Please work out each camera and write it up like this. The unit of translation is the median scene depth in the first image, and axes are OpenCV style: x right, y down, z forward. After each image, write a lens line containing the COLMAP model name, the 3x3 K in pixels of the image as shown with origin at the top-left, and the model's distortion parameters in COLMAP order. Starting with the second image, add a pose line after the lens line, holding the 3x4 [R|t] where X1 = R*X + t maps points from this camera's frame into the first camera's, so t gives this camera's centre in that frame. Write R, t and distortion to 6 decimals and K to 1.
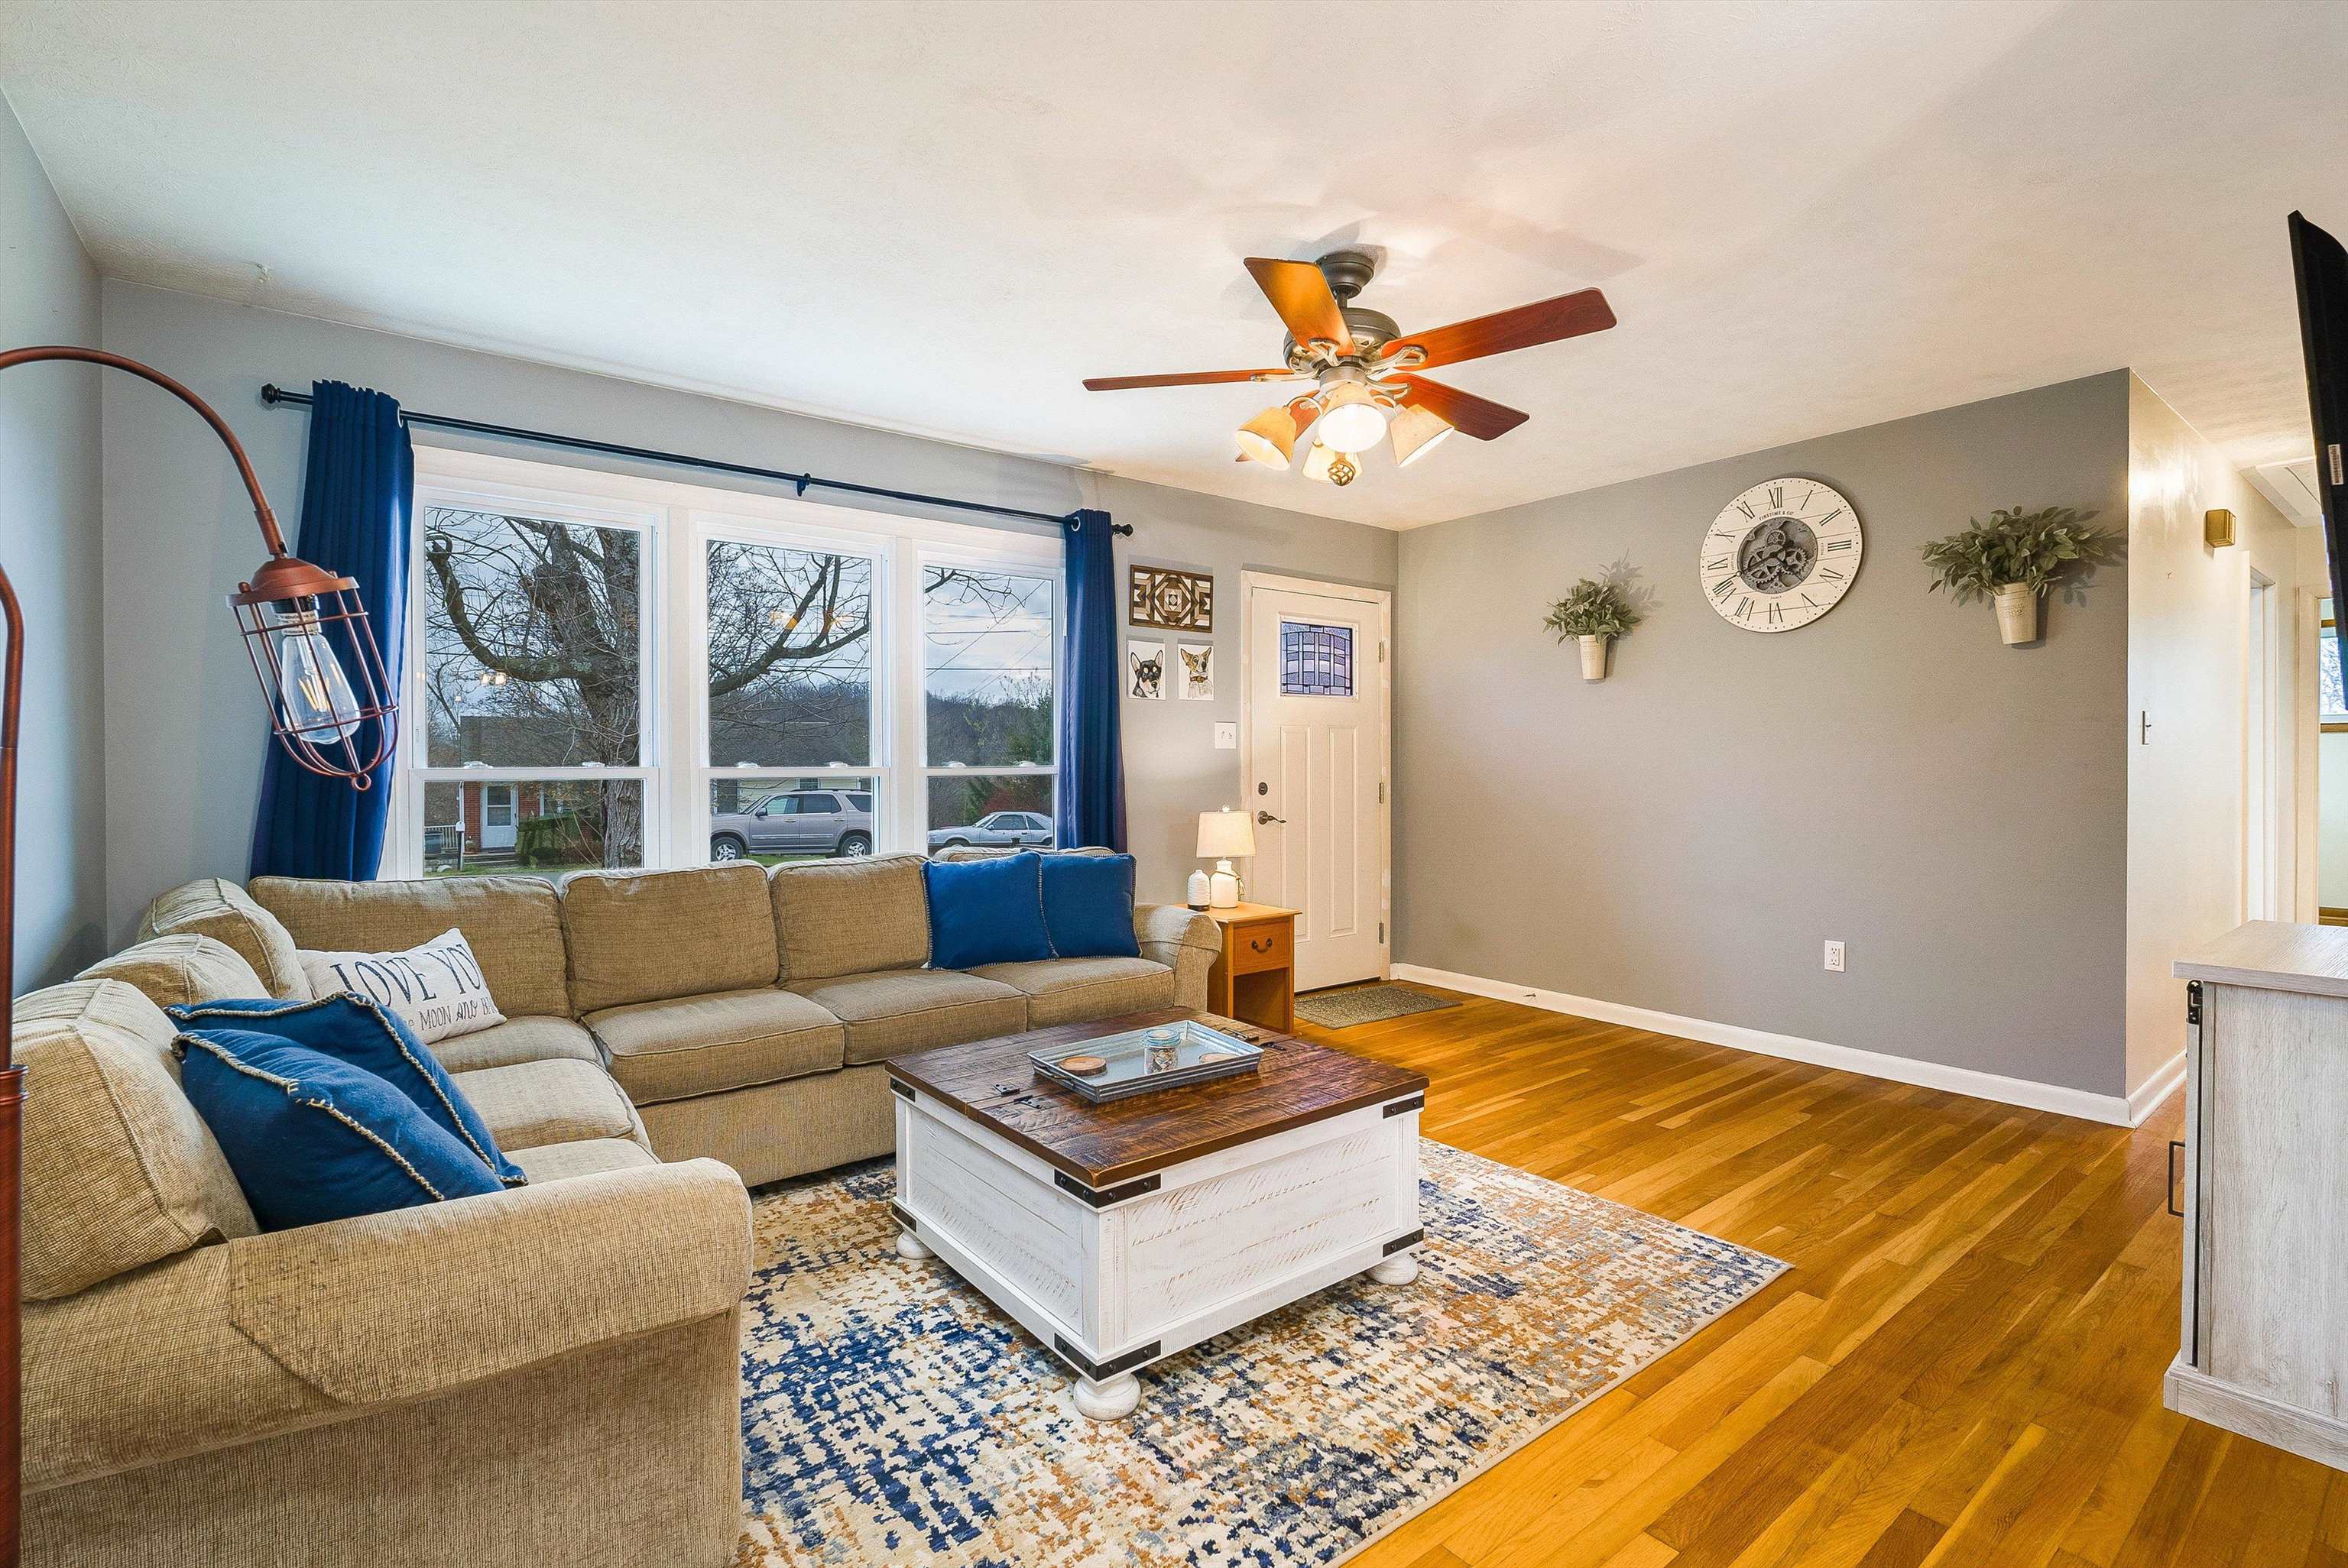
lens RADIAL K [[1050.6, 0, 1174.4], [0, 1050.6, 775.6], [0, 0, 1]] dist [-0.014975, -0.000281]
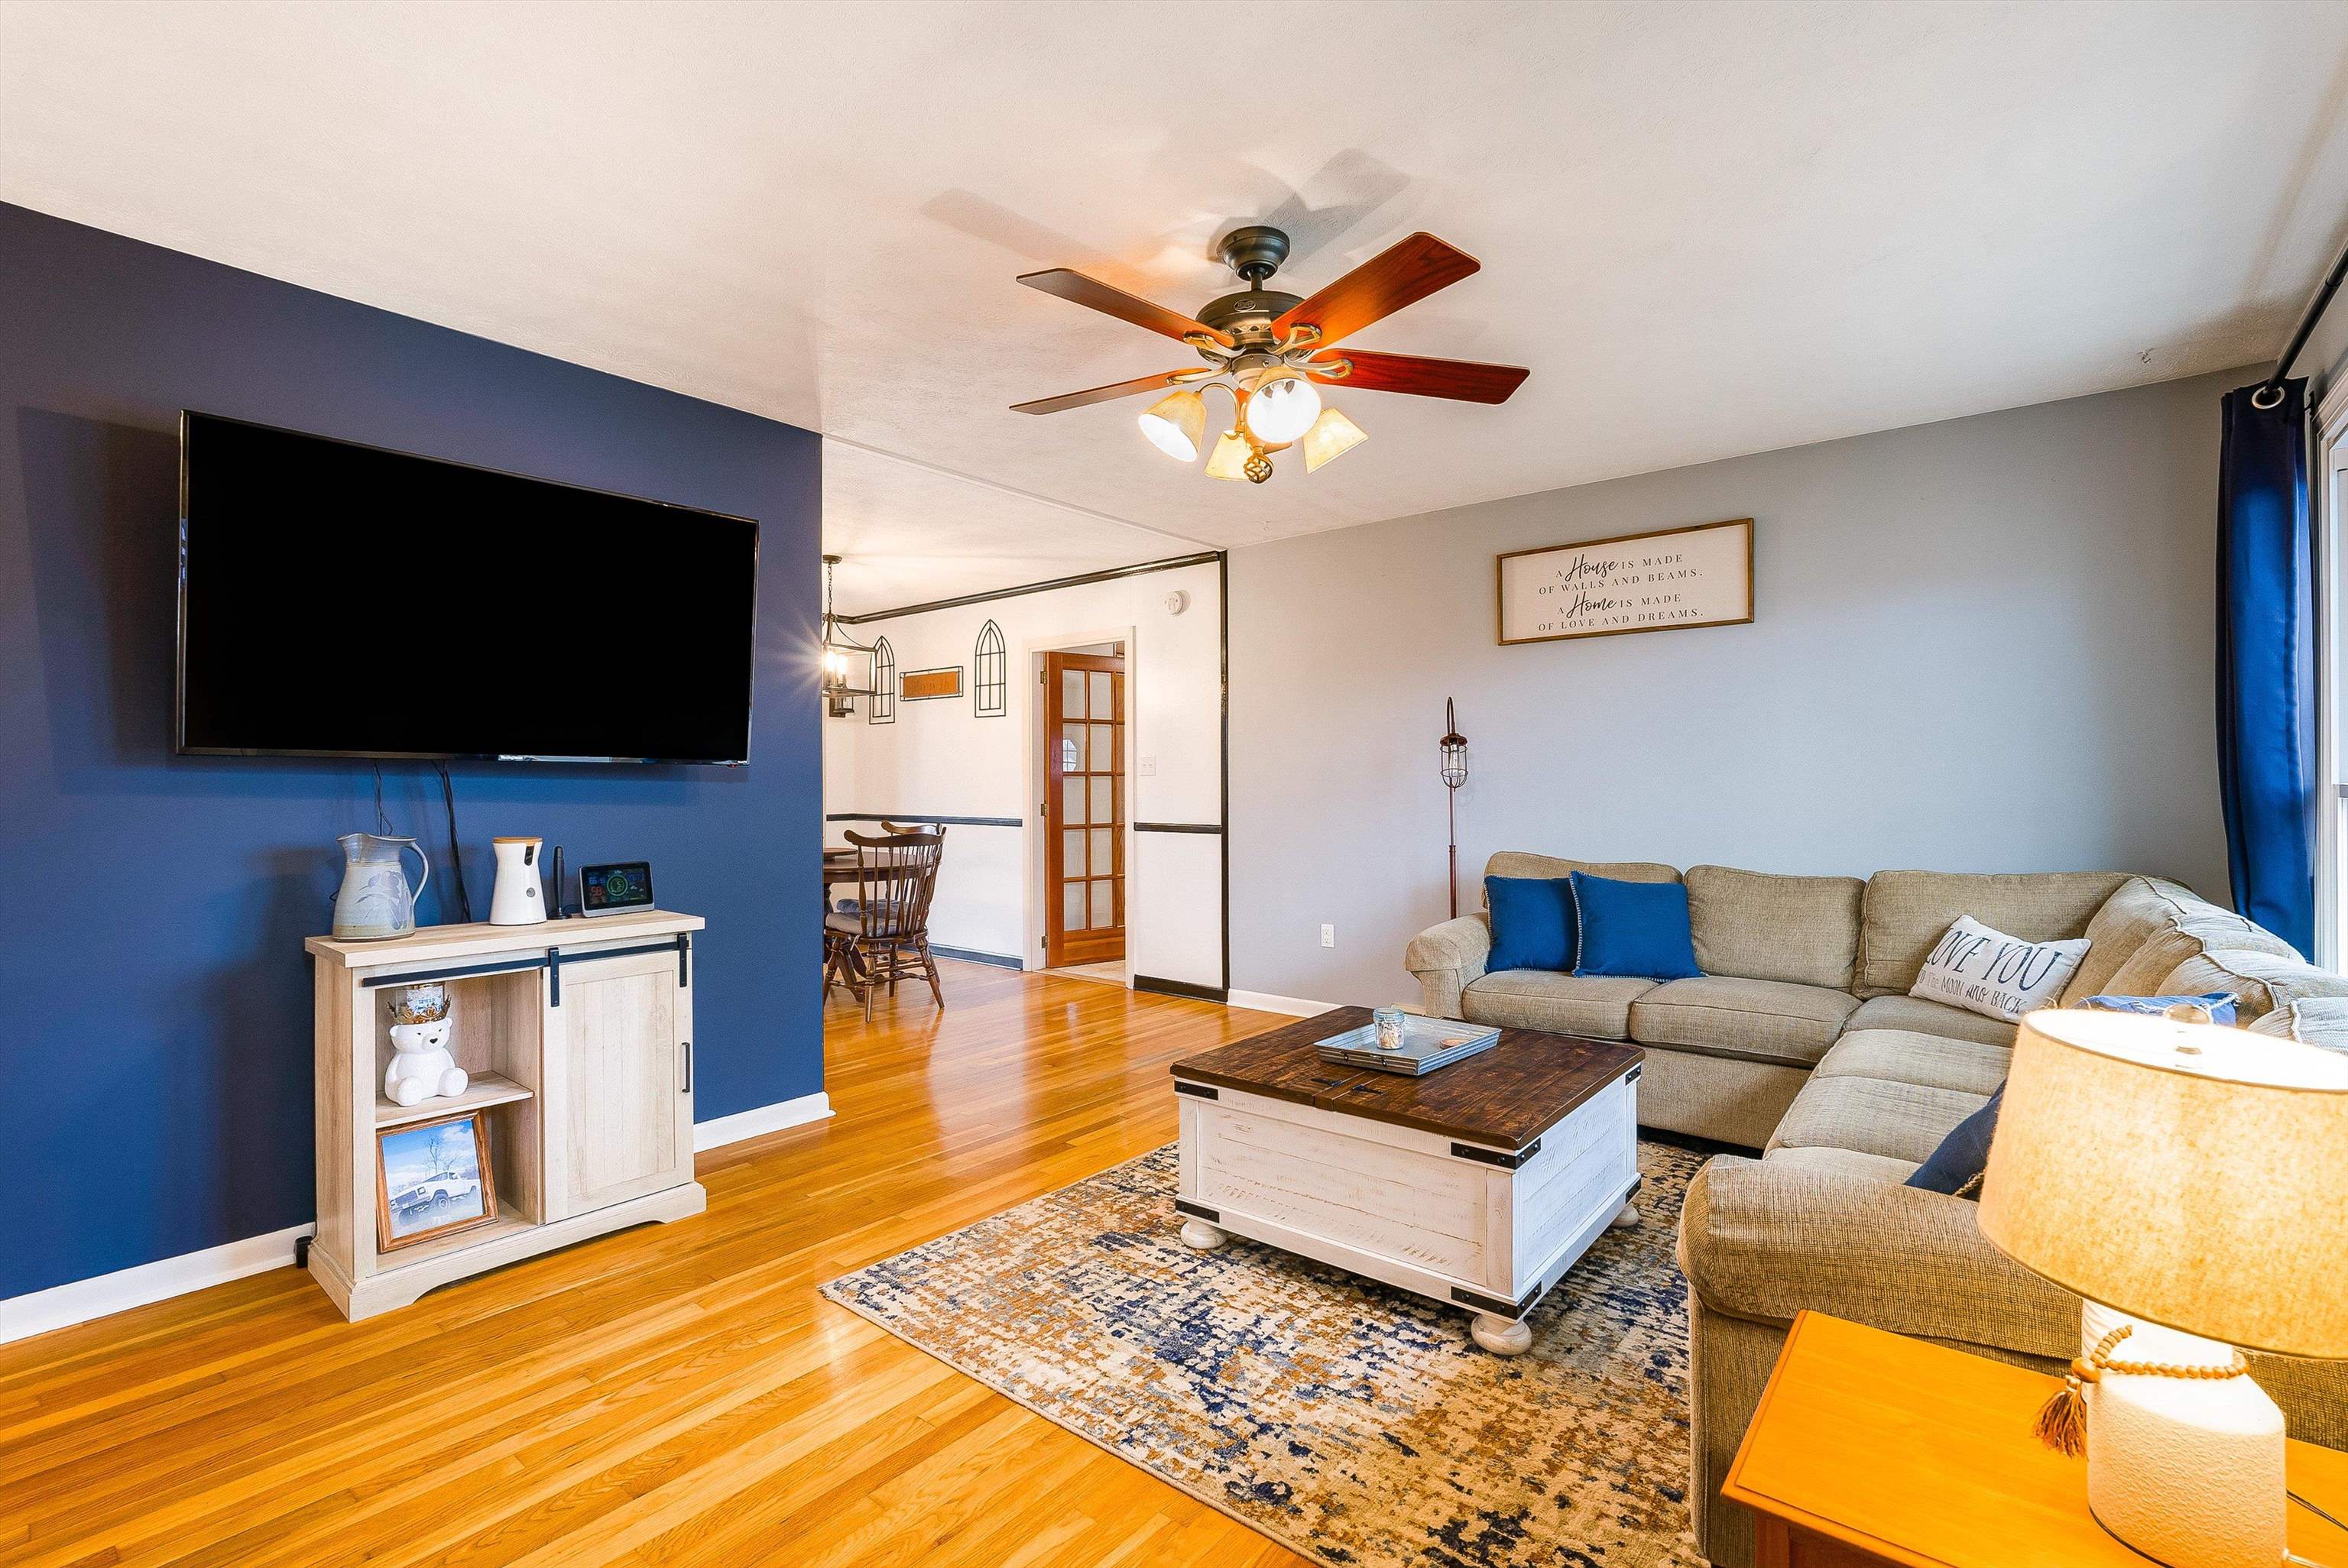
lens RADIAL K [[1050.6, 0, 1178.1], [0, 1050.6, 773.7], [0, 0, 1]] dist [-0.014975, -0.000281]
pose [[-0.973860, 0.006237, -0.227062, 0.469857], [0.006319, 0.999980, 0.000367, -0.026747], [0.227060, -0.001078, -0.973880, 2.020559]]
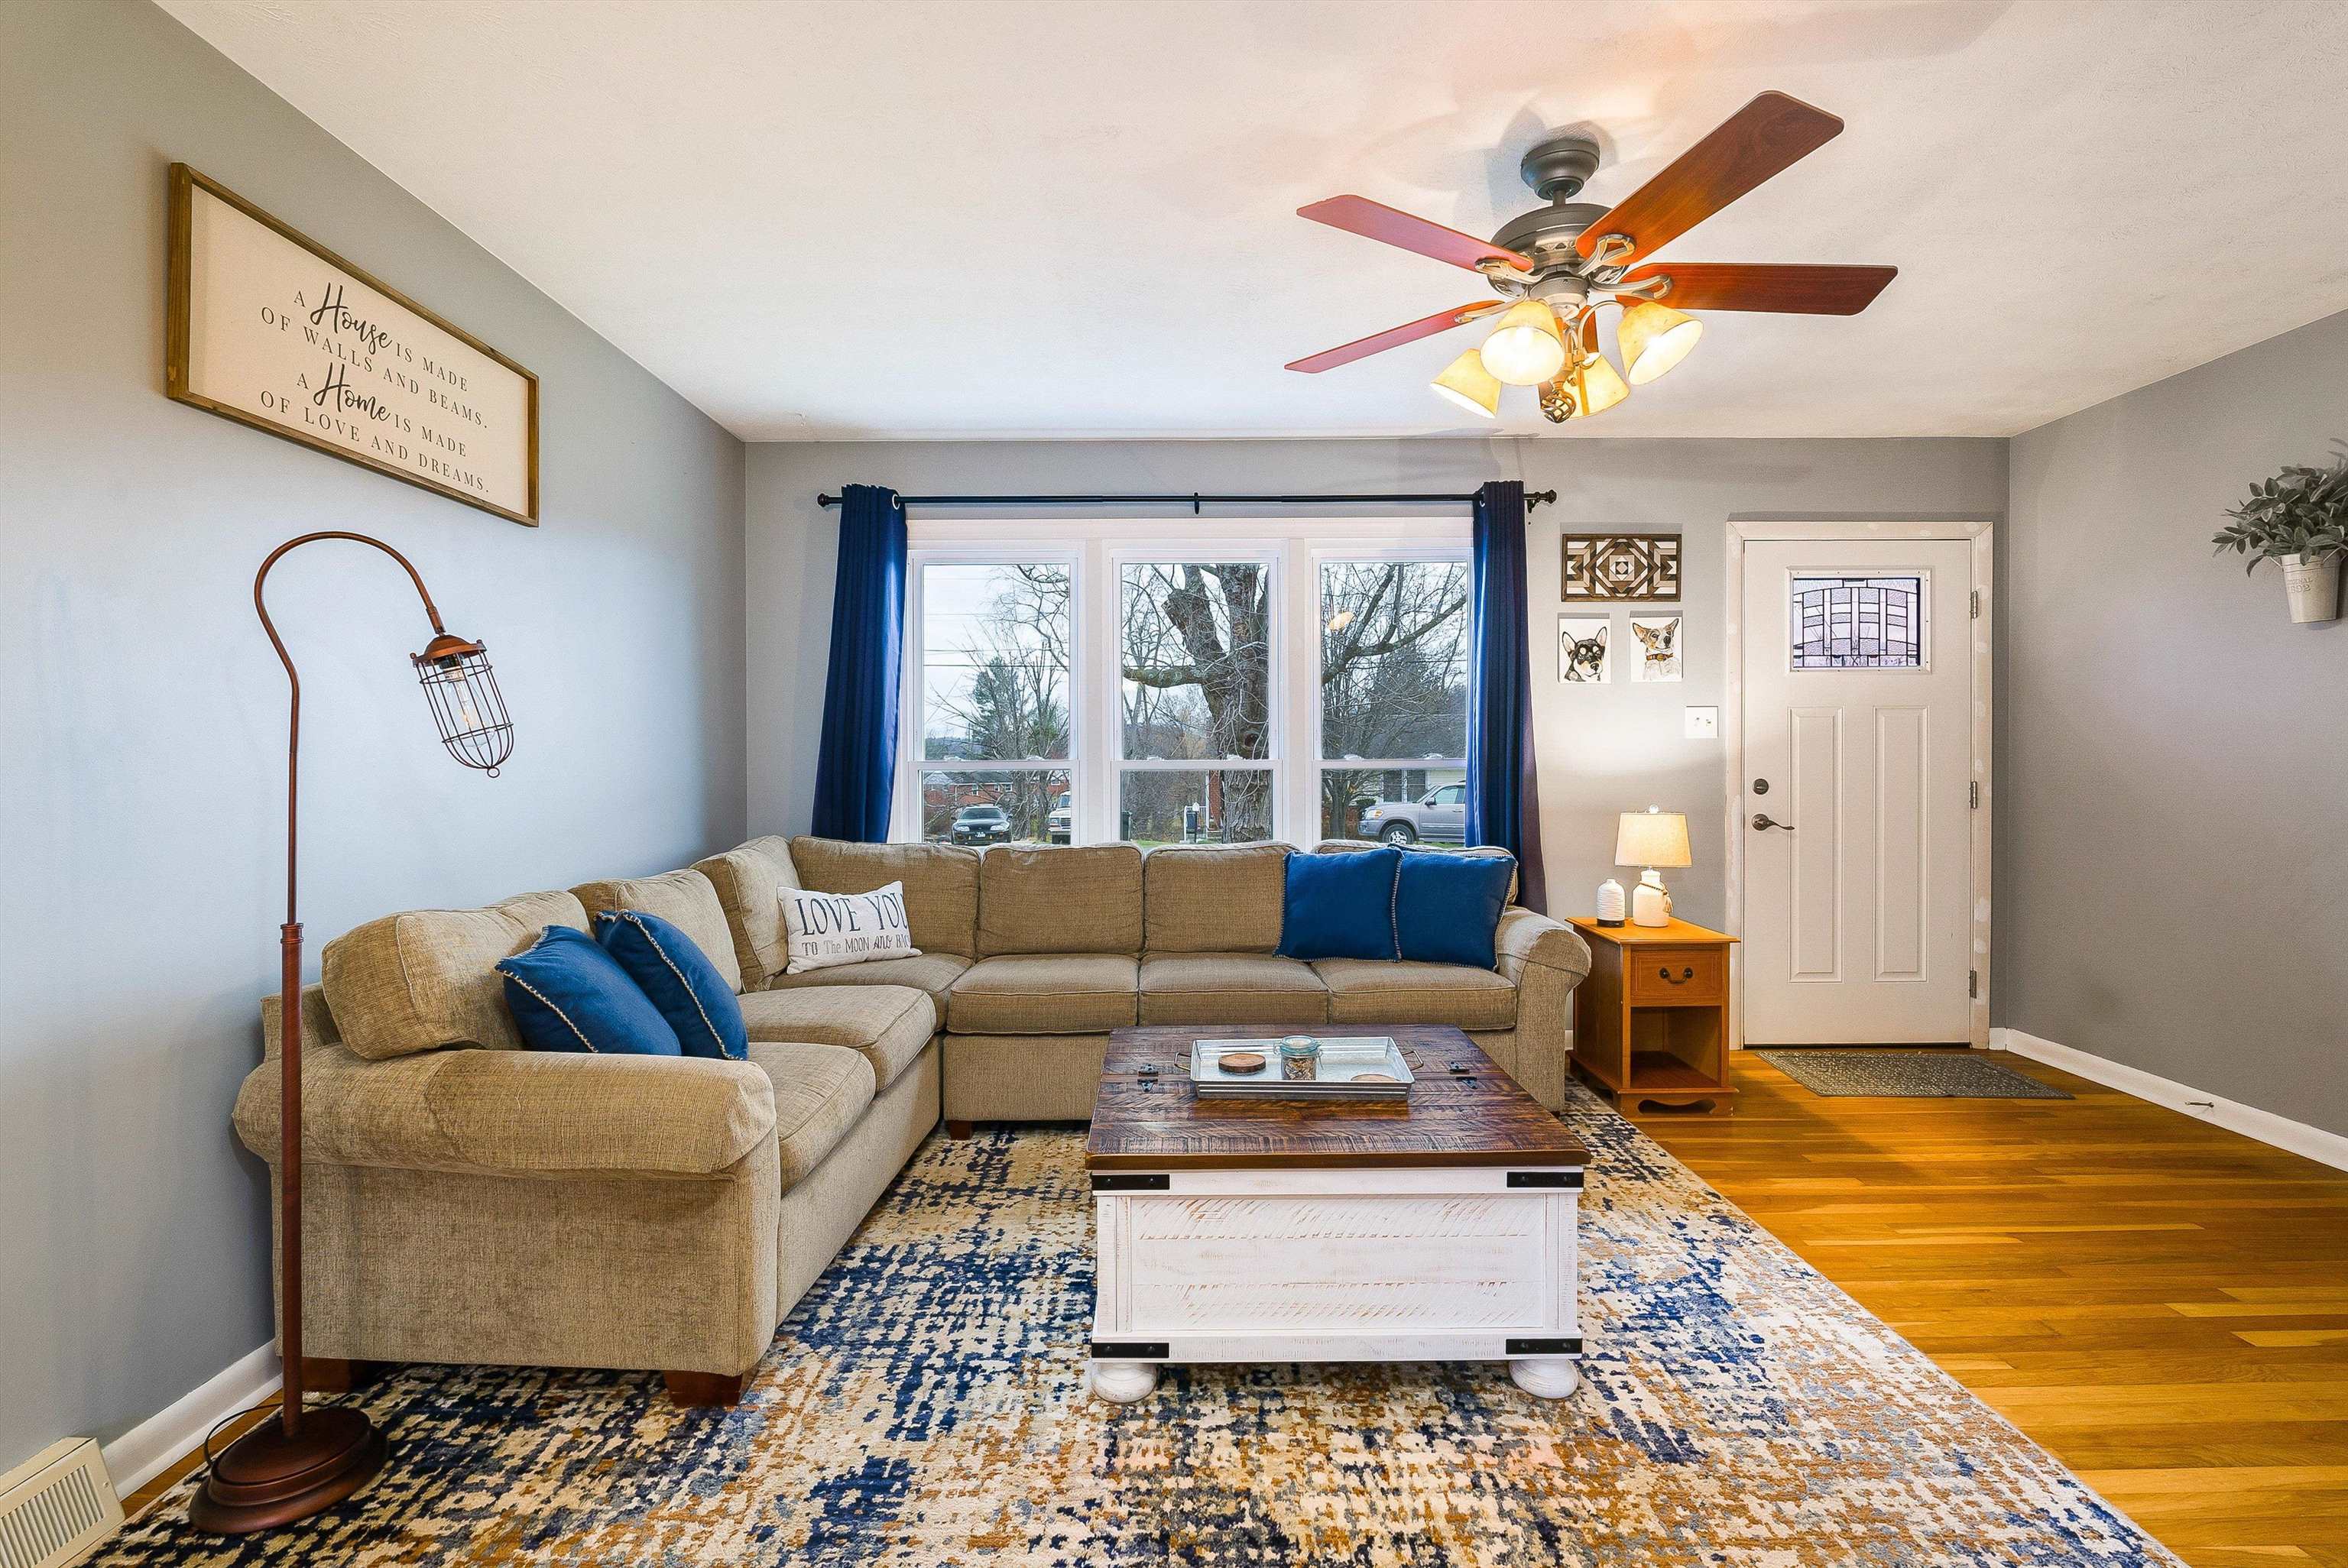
lens RADIAL K [[1050.6, 0, 1178.1], [0, 1050.6, 767.1], [0, 0, 1]] dist [-0.014975, -0.000281]
pose [[0.792813, 0.005465, -0.609440, 0.457969], [-0.005106, 0.999984, 0.002324, -0.004710], [0.609443, 0.001270, 0.792829, 0.171545]]
